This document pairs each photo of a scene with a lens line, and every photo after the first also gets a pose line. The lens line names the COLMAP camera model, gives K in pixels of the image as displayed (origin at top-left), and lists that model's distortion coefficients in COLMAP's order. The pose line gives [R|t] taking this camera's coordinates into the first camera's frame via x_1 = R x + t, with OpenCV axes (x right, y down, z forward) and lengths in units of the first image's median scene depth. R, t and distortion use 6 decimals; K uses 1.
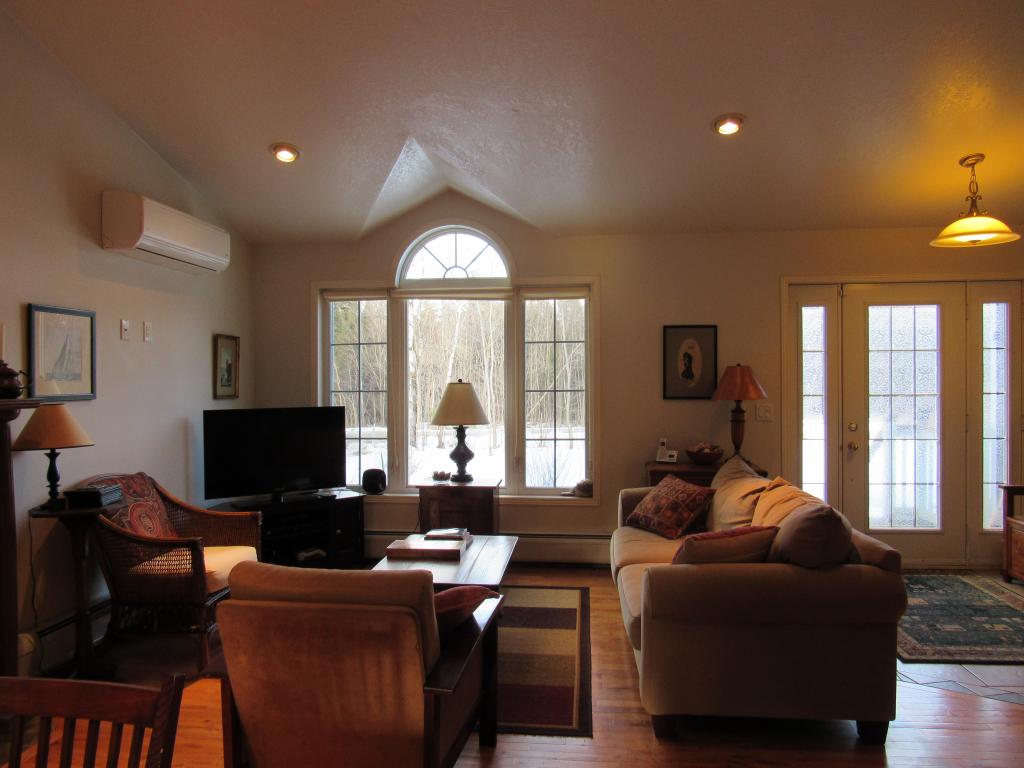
lens RADIAL K [[731.2, 0, 513.3], [0, 731.2, 383.5], [0, 0, 1]] dist [-0.021013, 0.000144]
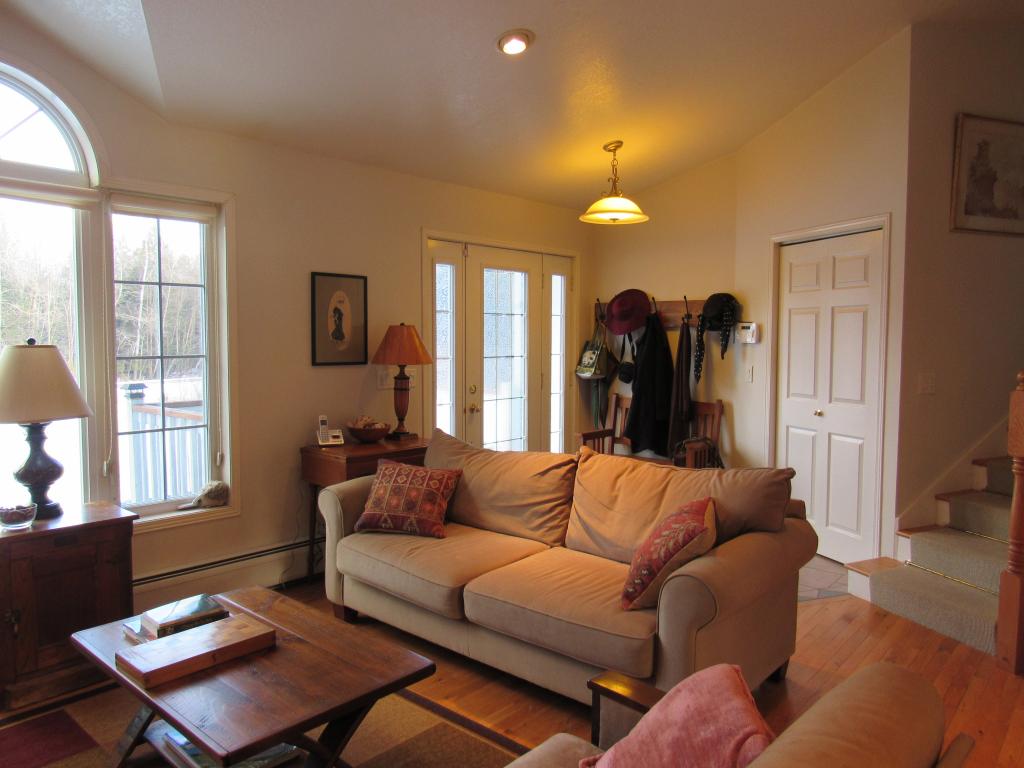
lens RADIAL K [[731.2, 0, 512.7], [0, 731.2, 384.6], [0, 0, 1]] dist [-0.021013, 0.000144]
pose [[0.581309, -0.044325, 0.812474, -0.314250], [-0.000303, 0.998503, 0.054691, -0.001573], [-0.813683, -0.032038, 0.580426, 0.373139]]
